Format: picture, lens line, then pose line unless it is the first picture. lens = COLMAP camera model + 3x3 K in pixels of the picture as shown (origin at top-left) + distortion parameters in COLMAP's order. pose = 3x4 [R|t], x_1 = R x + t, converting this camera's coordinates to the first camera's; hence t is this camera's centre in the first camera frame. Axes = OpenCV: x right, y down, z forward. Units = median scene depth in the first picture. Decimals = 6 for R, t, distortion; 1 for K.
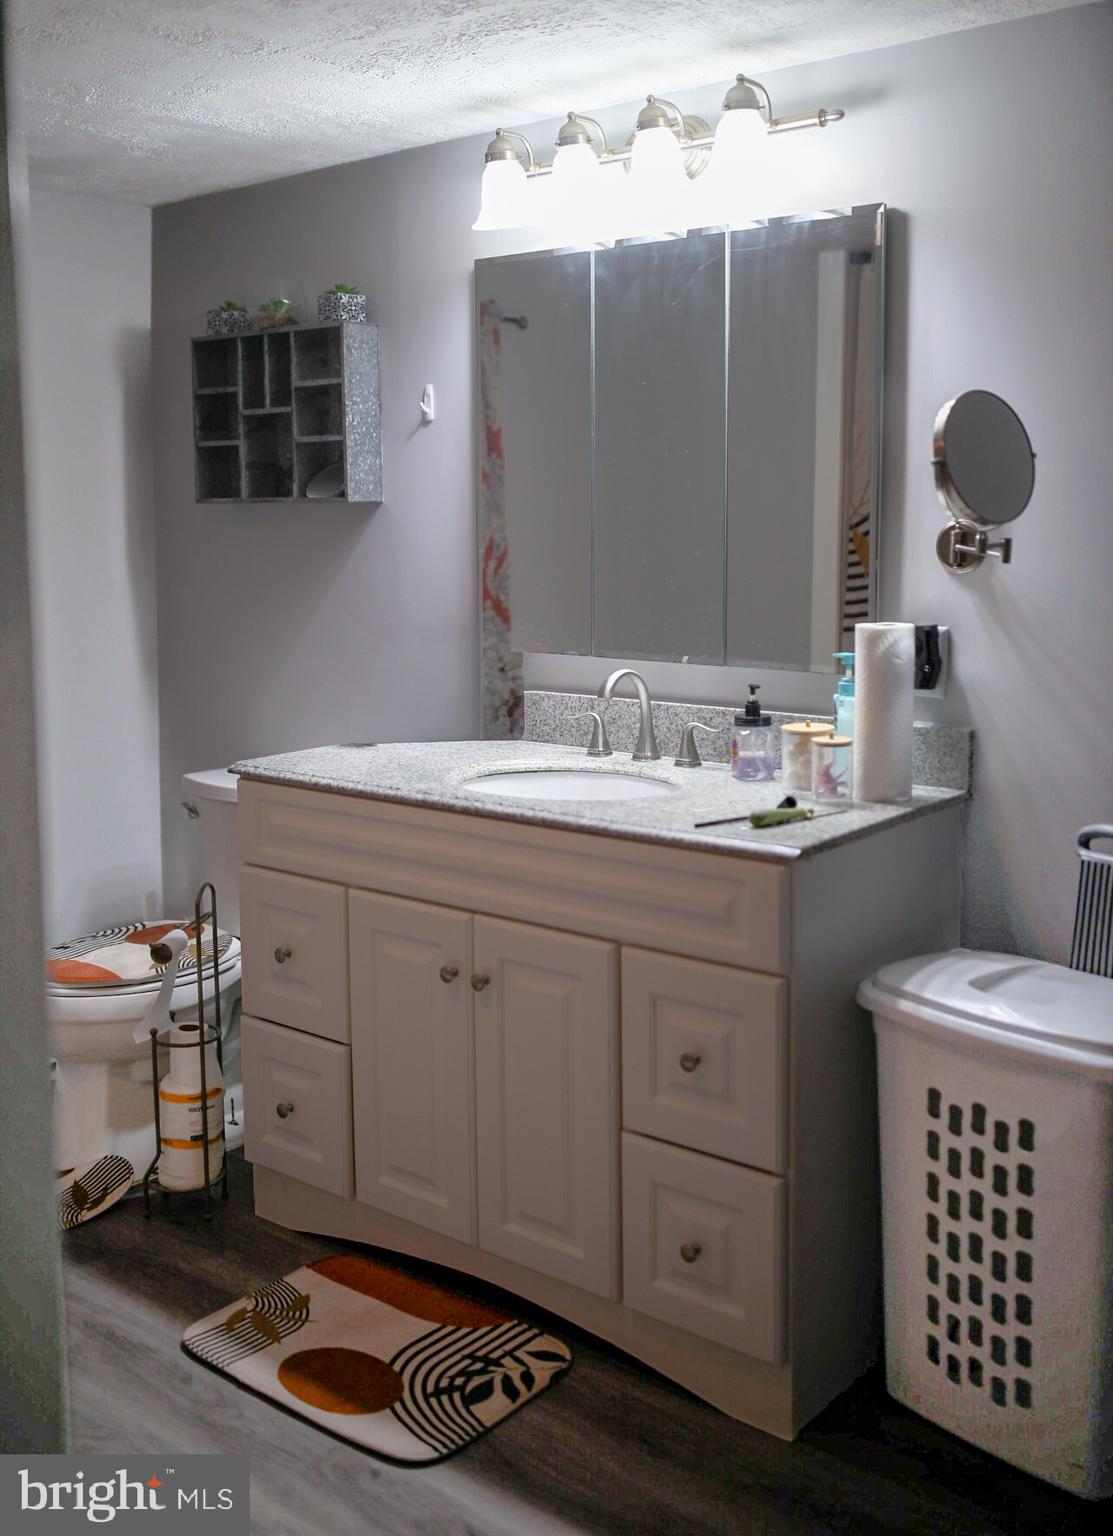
lens RADIAL K [[1633.2, 0, 556.5], [0, 1633.2, 768.0], [0, 0, 1]] dist [0.003772, 0.001624]
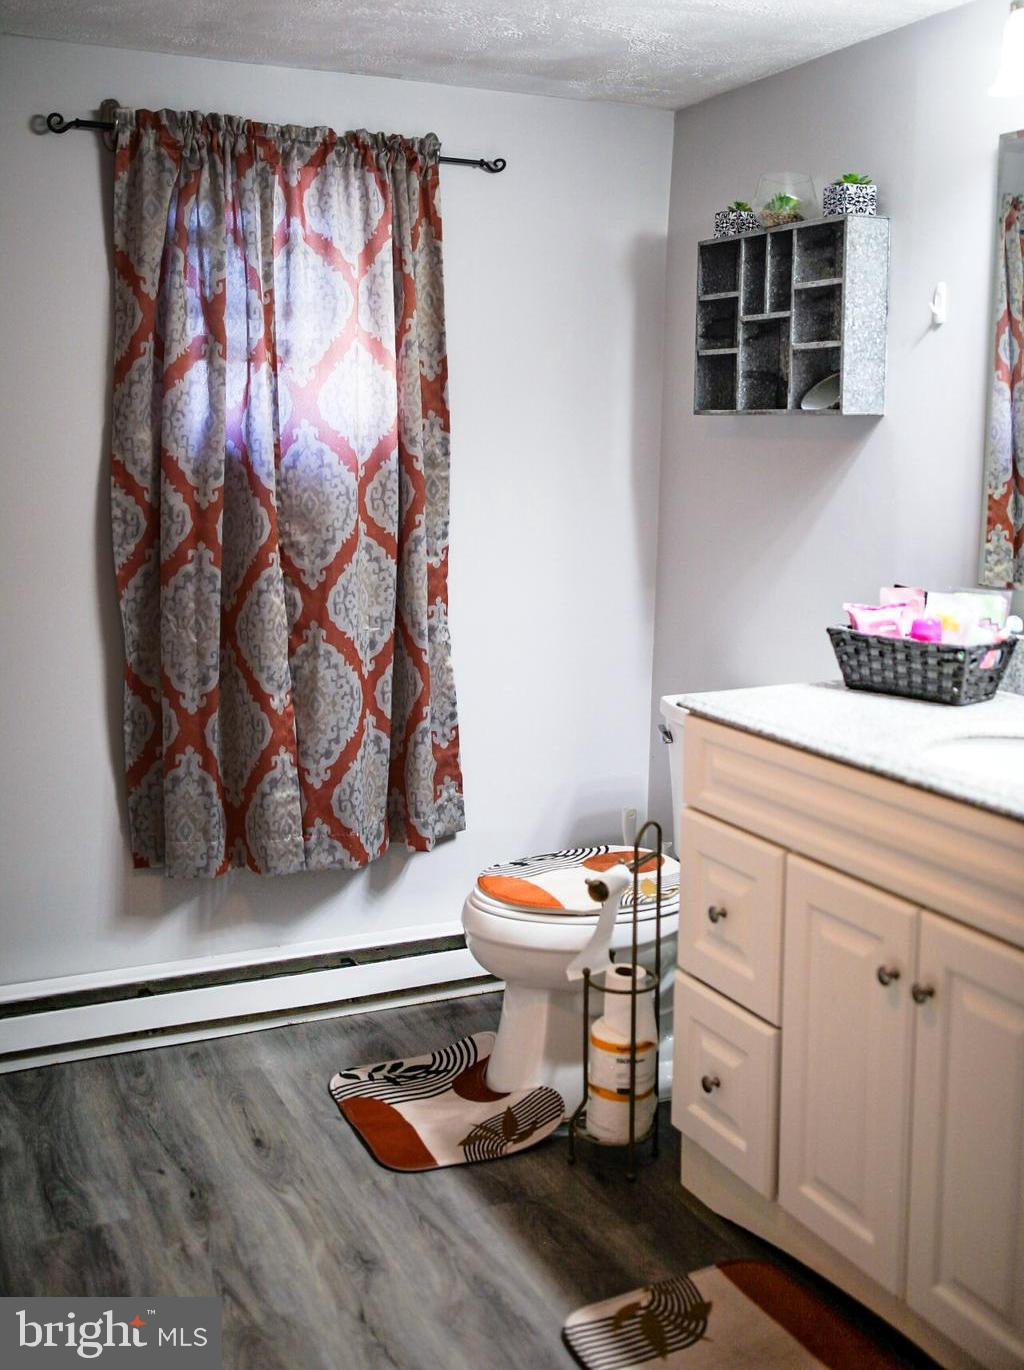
lens RADIAL K [[1493.0, 0, 510.3], [0, 1493.0, 625.5], [0, 0, 1]] dist [0.006205, -0.024974]
pose [[0.913936, 0.068064, -0.400110, 0.043365], [-0.076838, 0.997026, -0.005908, -0.028315], [0.398518, 0.036143, 0.916448, 0.178262]]
